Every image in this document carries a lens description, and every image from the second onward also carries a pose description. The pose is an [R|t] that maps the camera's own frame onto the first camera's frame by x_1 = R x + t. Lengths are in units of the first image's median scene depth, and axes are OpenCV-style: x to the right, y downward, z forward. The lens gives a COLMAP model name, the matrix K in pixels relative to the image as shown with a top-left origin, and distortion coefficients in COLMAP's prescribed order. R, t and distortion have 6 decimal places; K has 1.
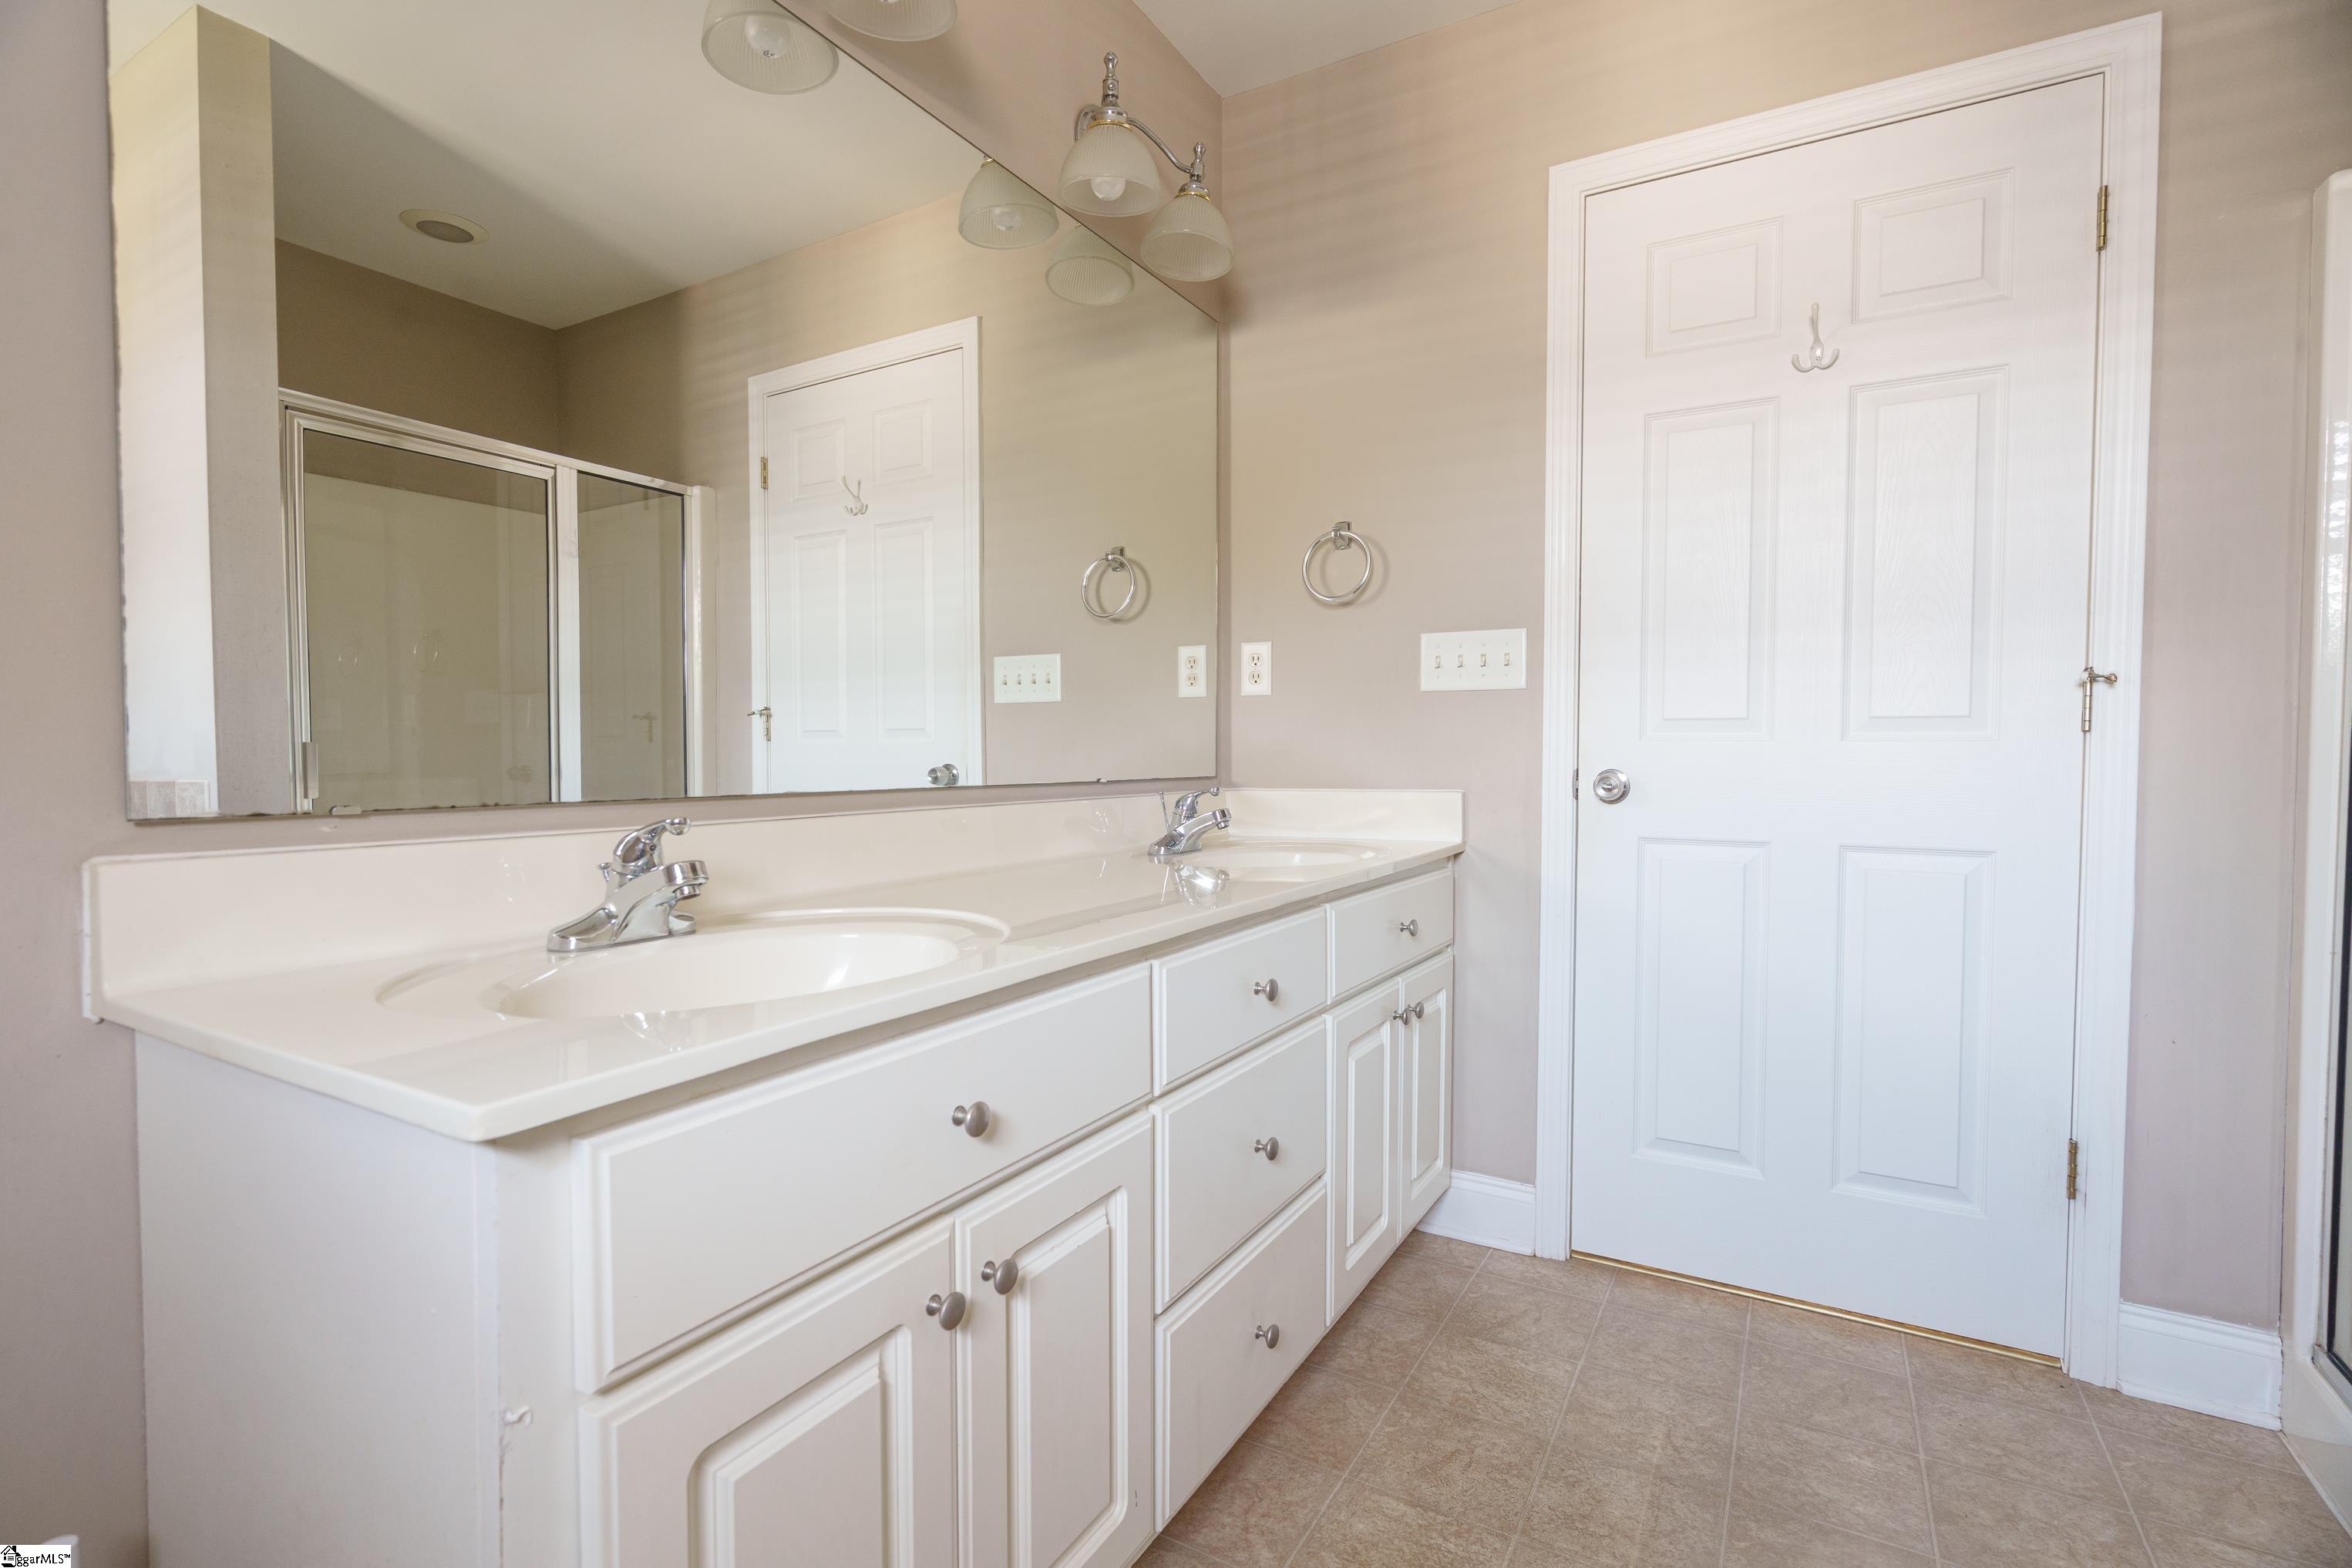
lens RADIAL K [[1094.2, 0, 1176.0], [0, 1094.2, 784.0], [0, 0, 1]] dist [0.001287, -0.000114]
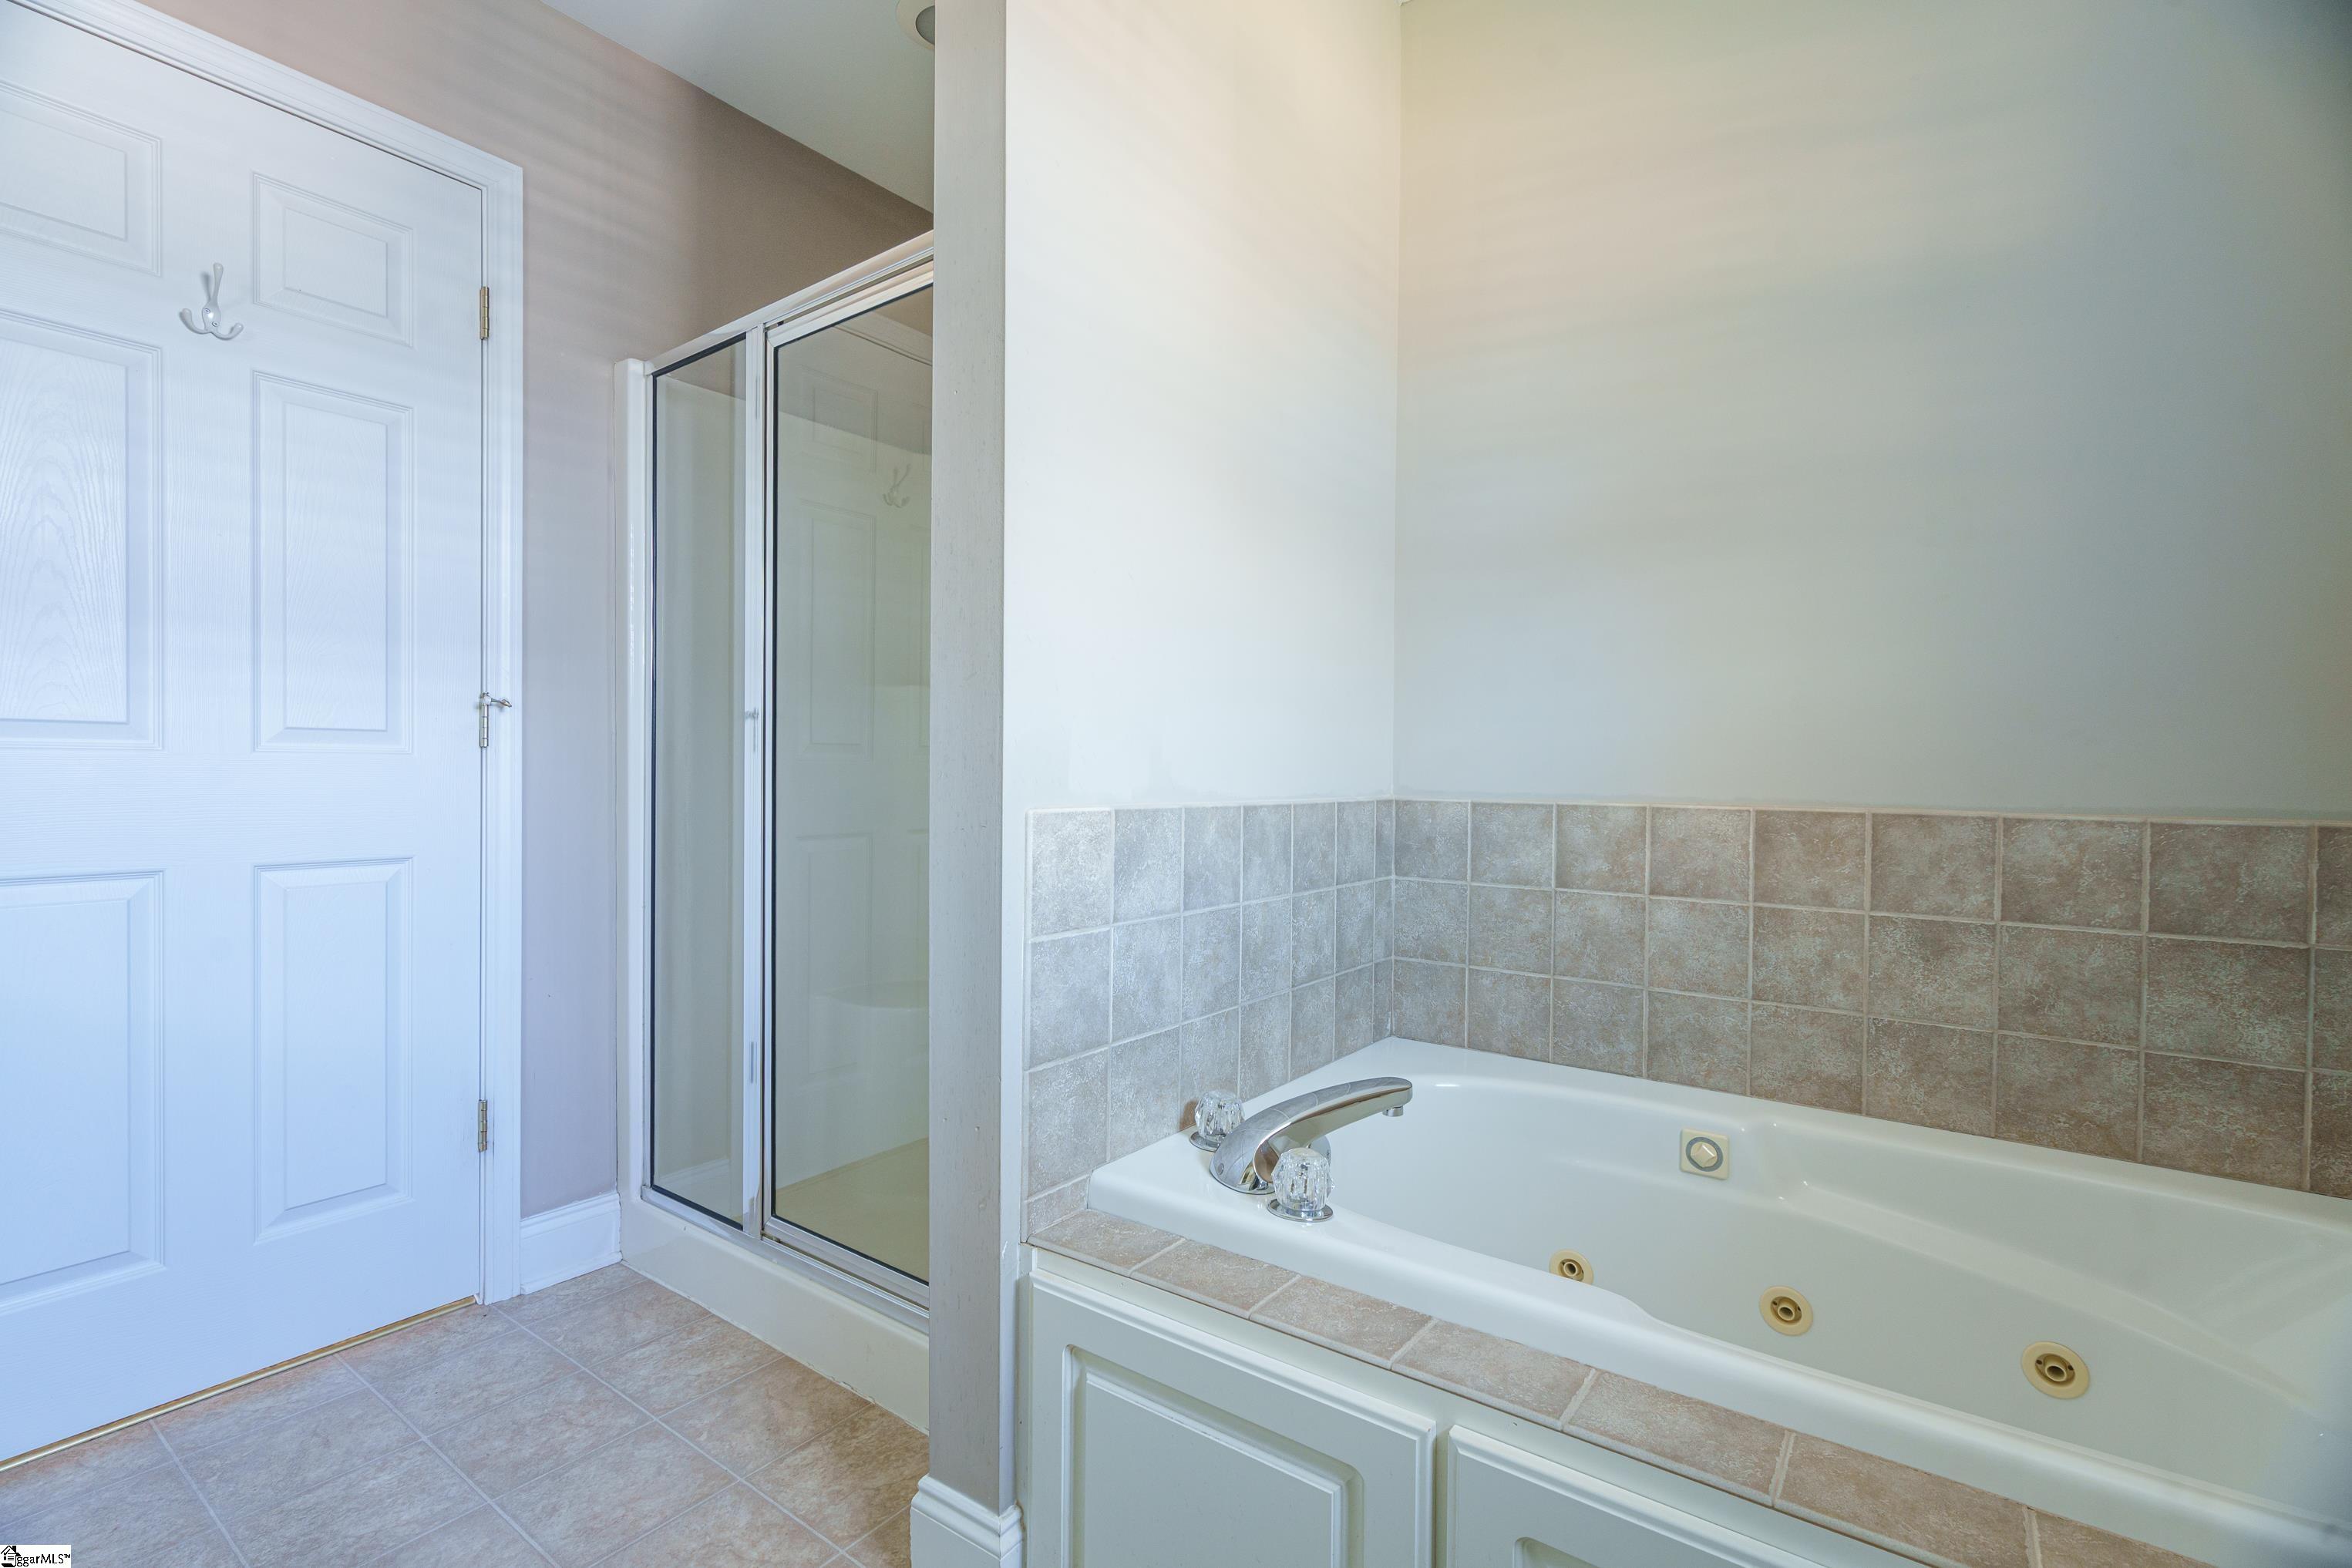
lens RADIAL K [[1052.3, 0, 1176.0], [0, 1052.3, 784.0], [0, 0, 1]] dist [-0.000390, 0.000291]
pose [[0.106783, -0.015529, 0.994161, -0.208747], [0.025029, 0.999603, 0.012925, -0.005012], [-0.993967, 0.023503, 0.107129, 0.148243]]
